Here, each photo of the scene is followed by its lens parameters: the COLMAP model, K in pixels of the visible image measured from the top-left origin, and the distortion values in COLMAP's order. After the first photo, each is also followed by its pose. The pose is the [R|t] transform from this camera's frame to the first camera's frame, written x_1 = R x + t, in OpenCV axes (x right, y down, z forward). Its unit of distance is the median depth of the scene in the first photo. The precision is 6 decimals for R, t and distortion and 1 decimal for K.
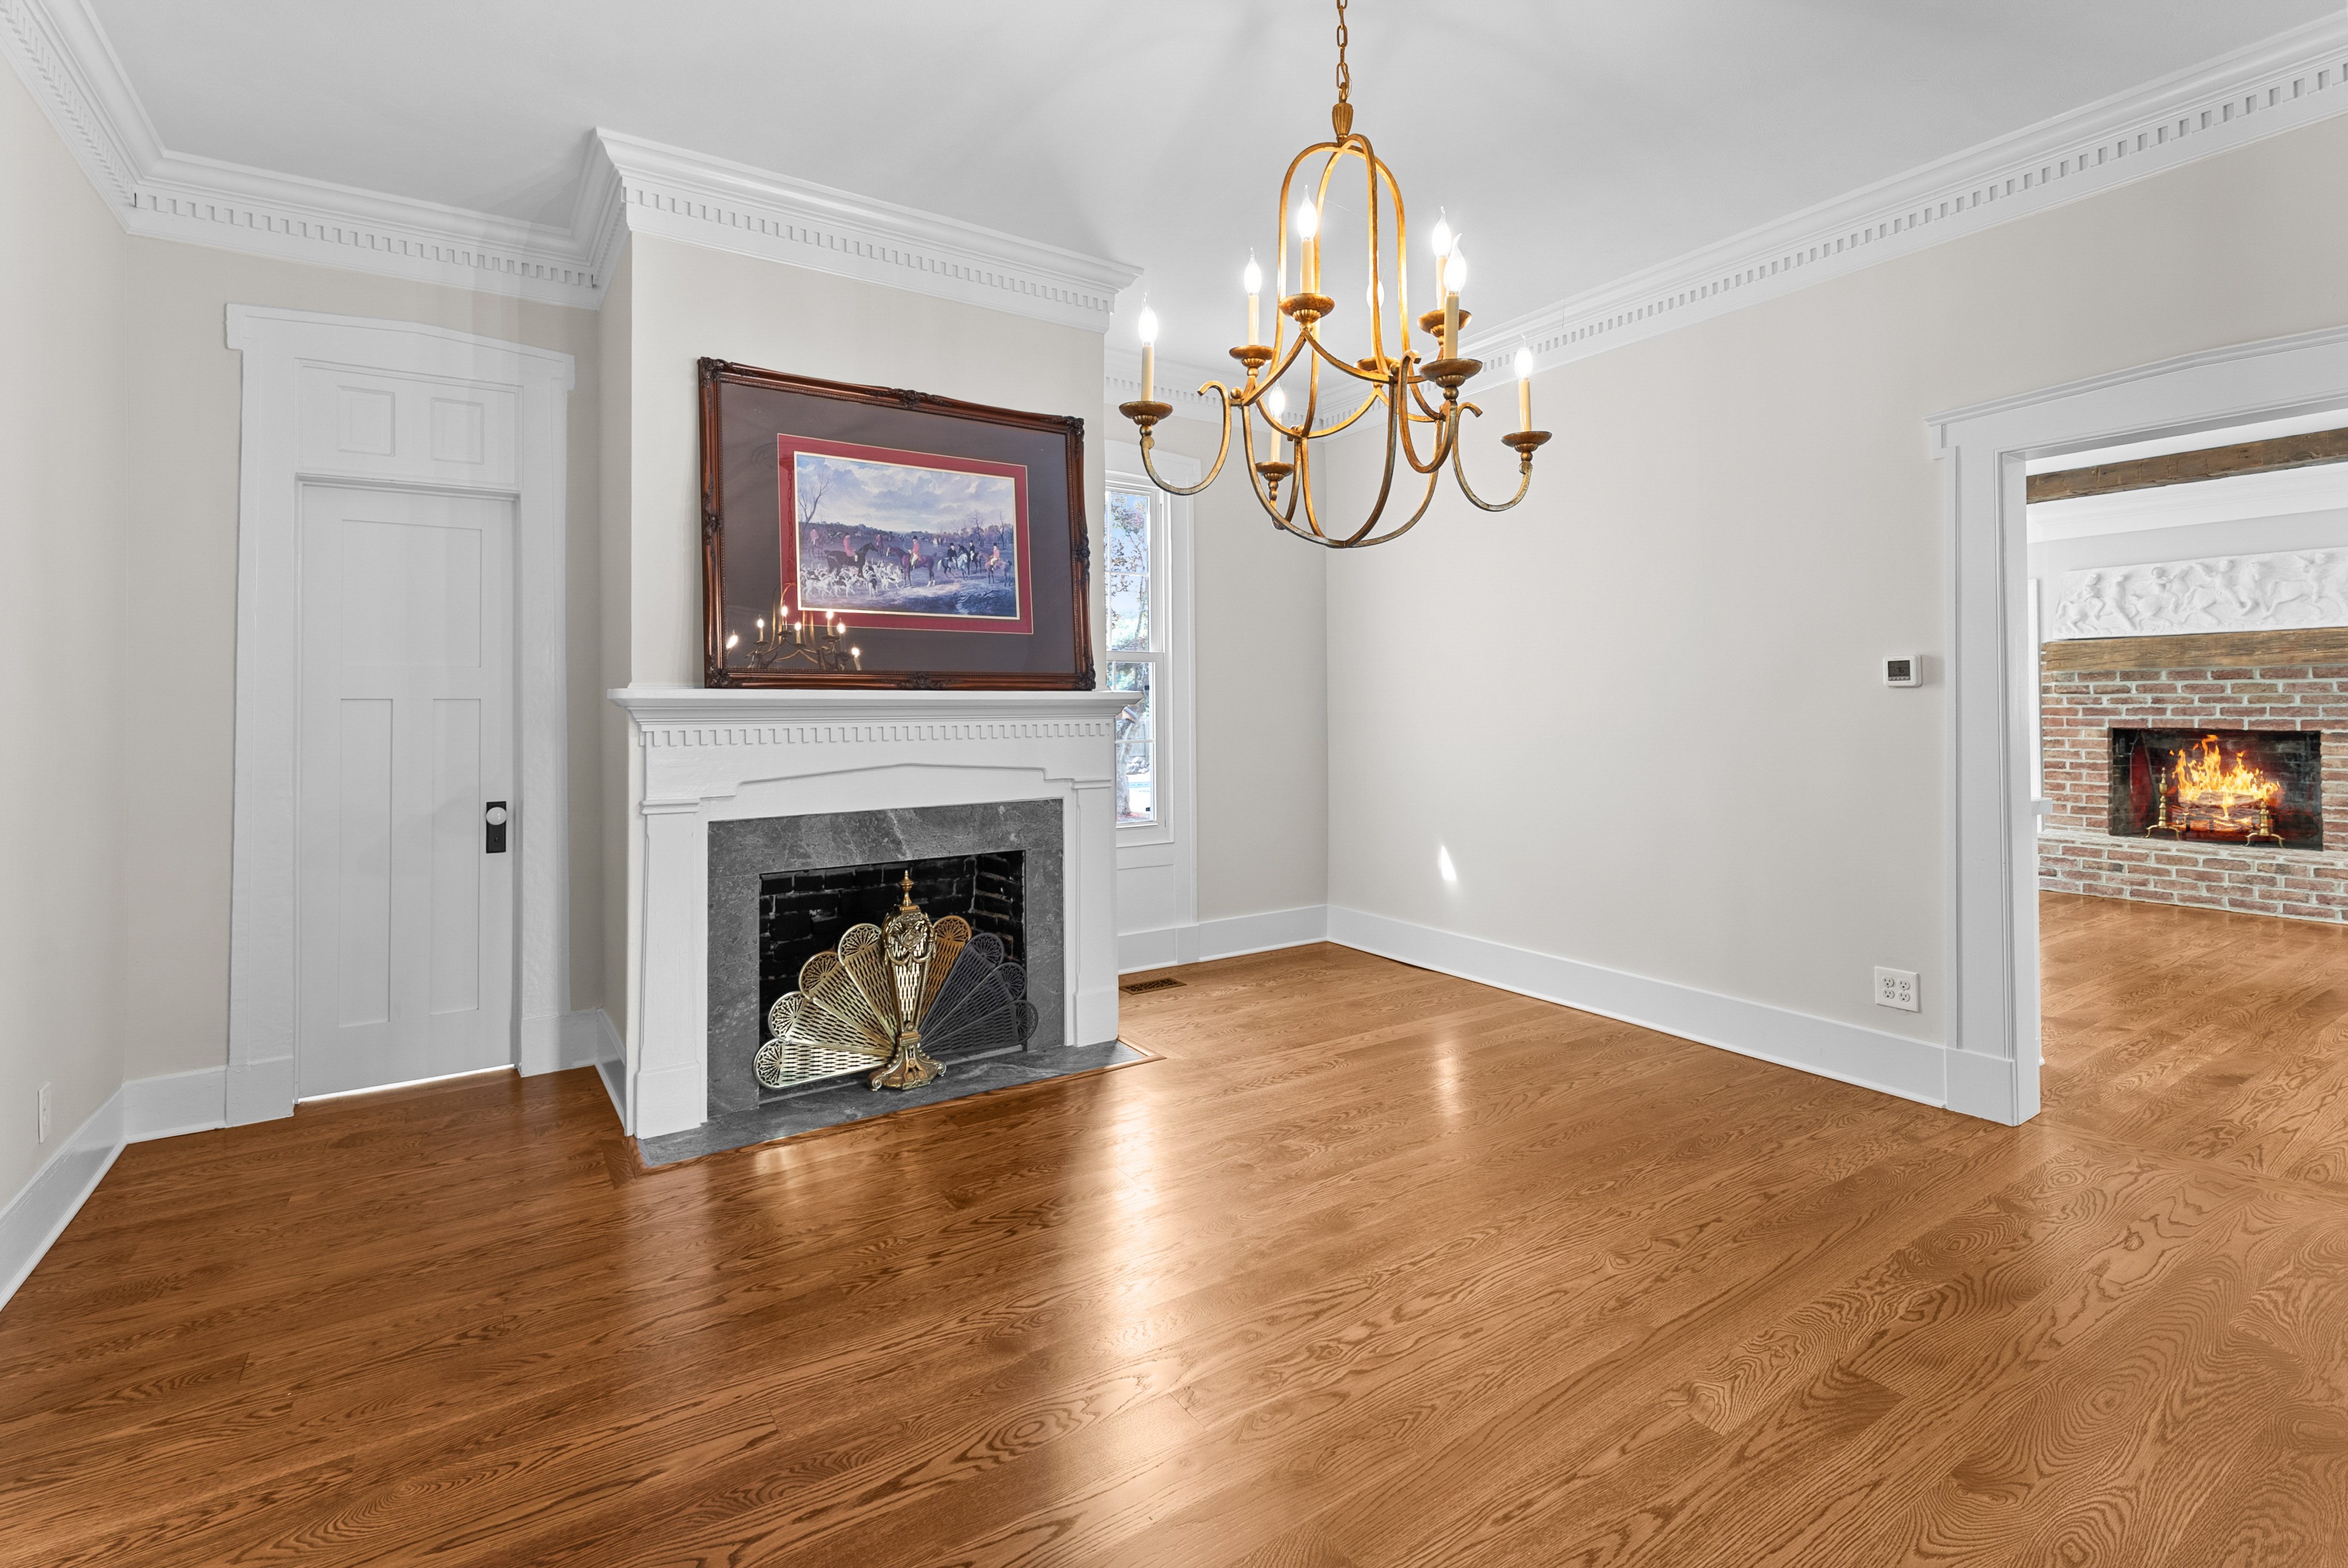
lens RADIAL K [[1059.6, 0, 1208.3], [0, 1059.6, 691.6], [0, 0, 1]] dist [0.004920, -0.001548]
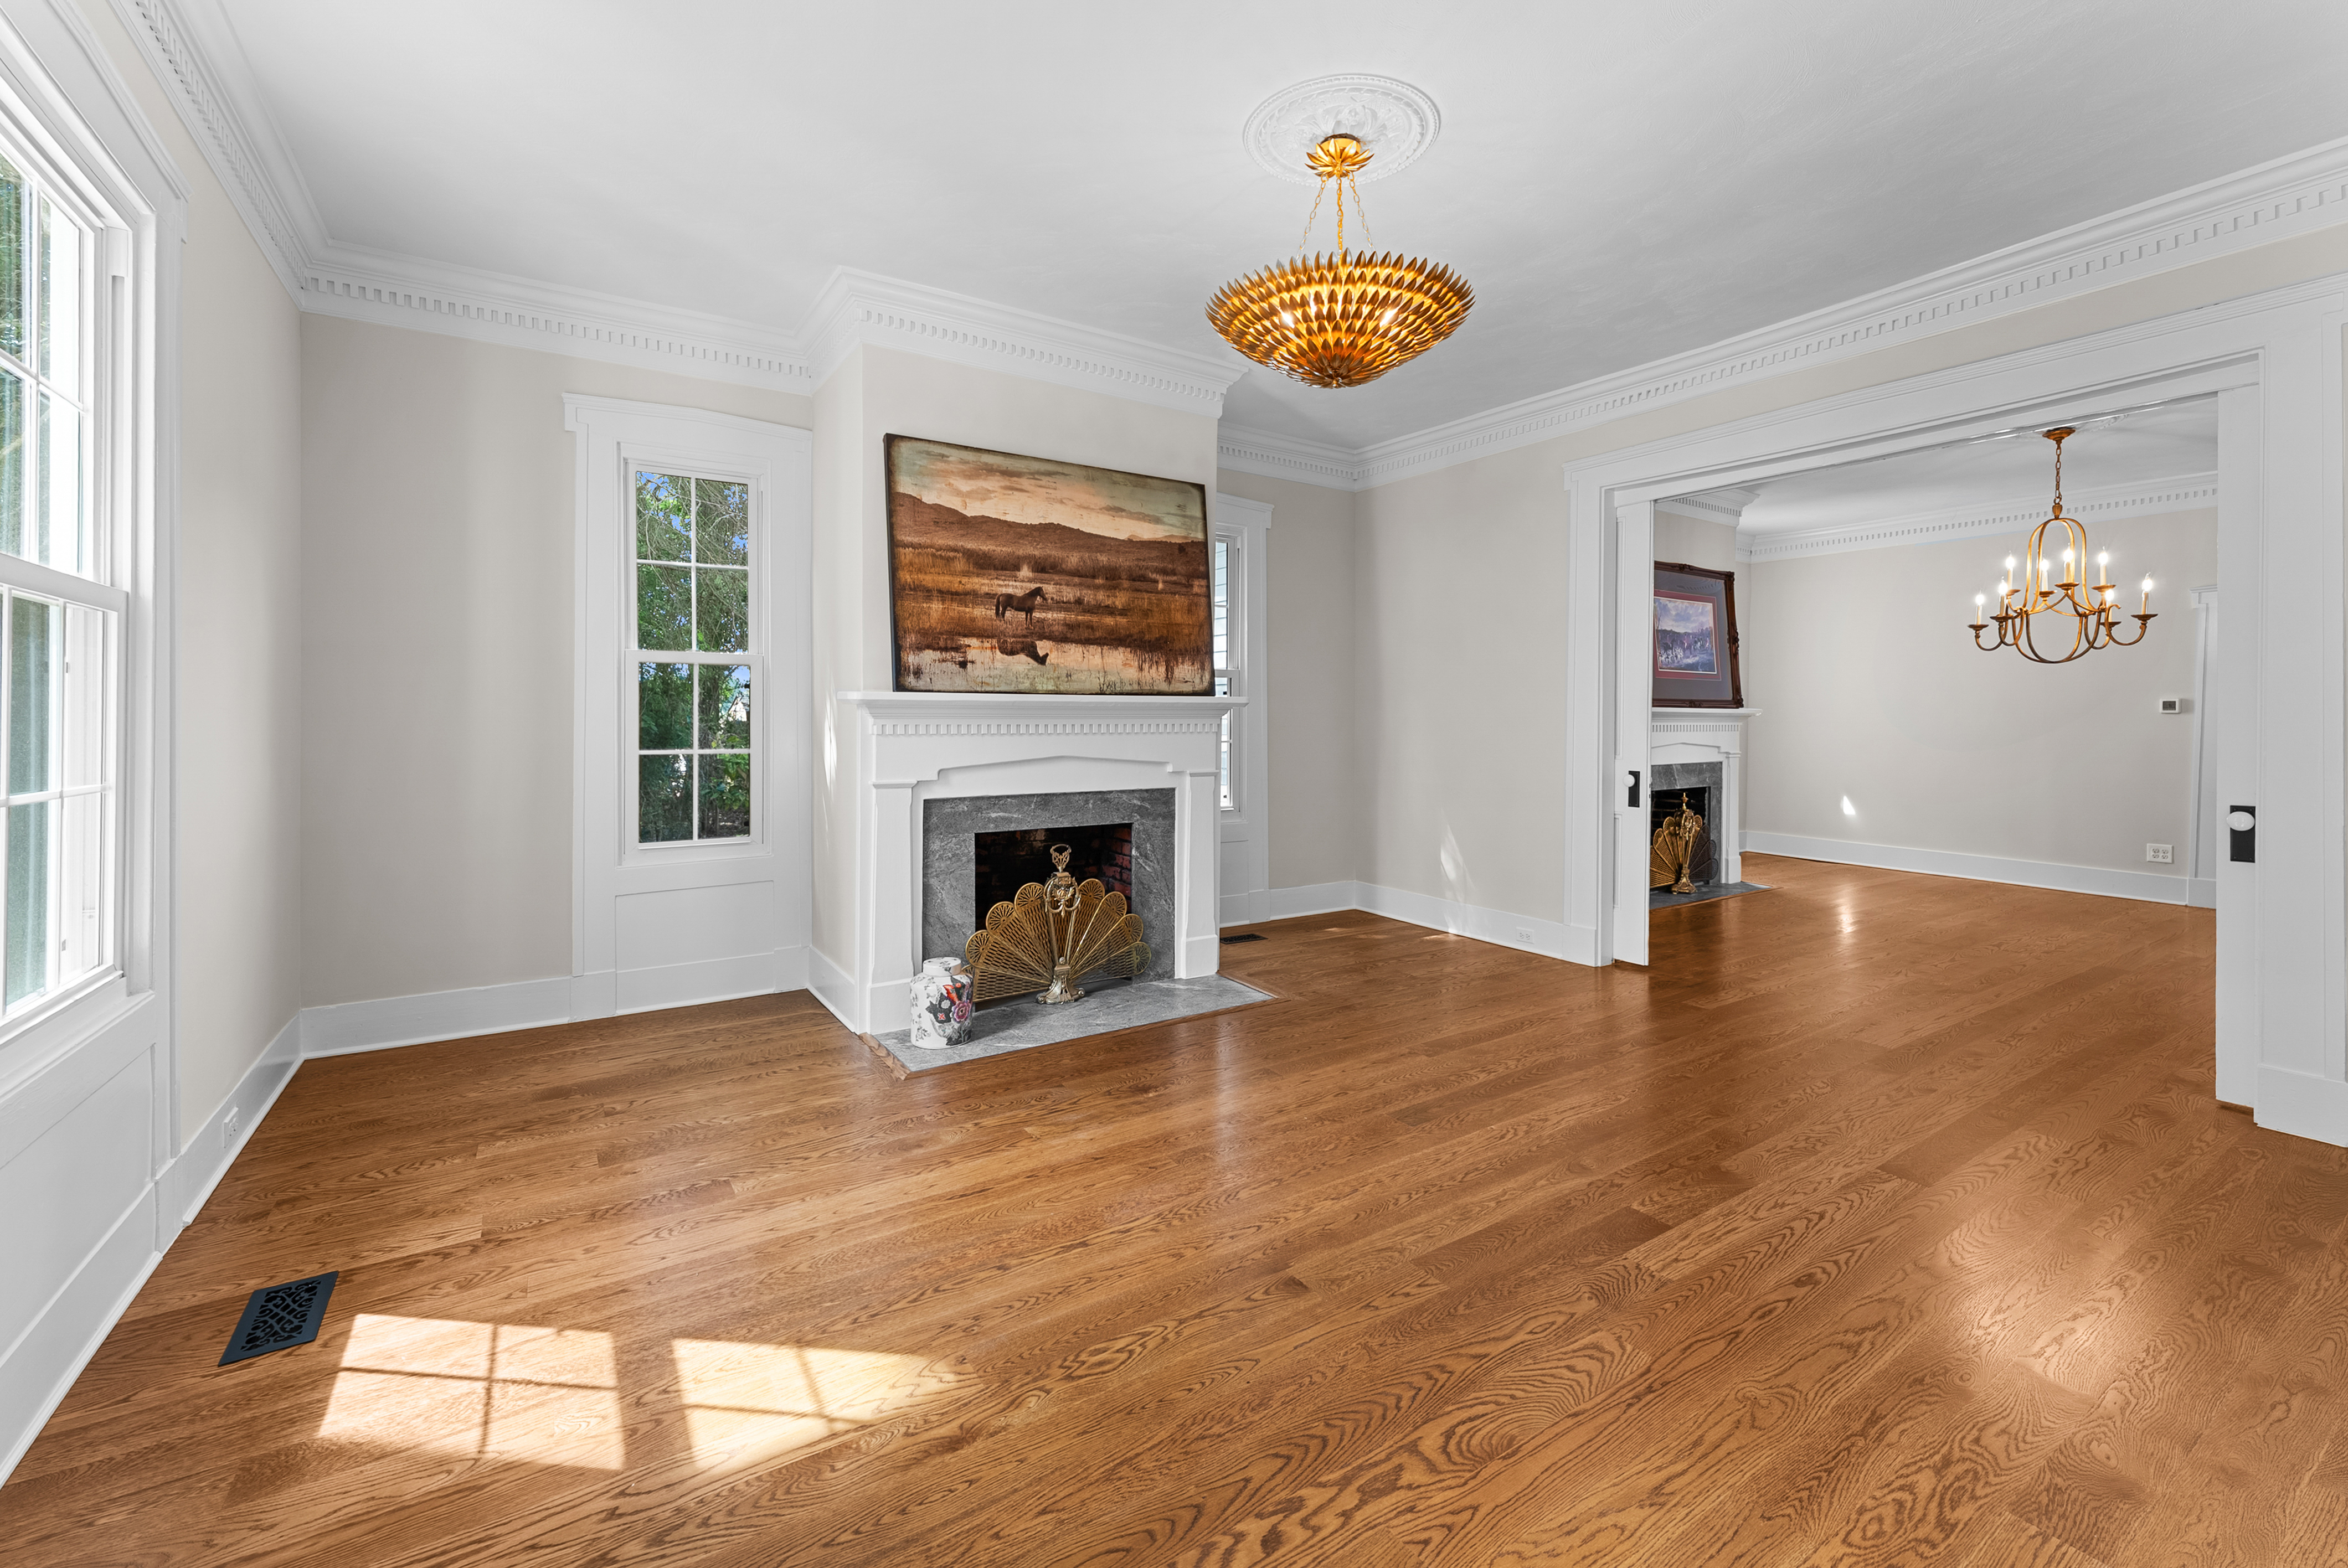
lens RADIAL K [[955.9, 0, 1159.4], [0, 955.9, 724.4], [0, 0, 1]] dist [-0.005623, 0.000986]
pose [[0.999512, 0.015846, -0.026902, -1.176893], [-0.014954, 0.999342, 0.033037, -0.013744], [0.027407, -0.032618, 0.999092, -0.859681]]
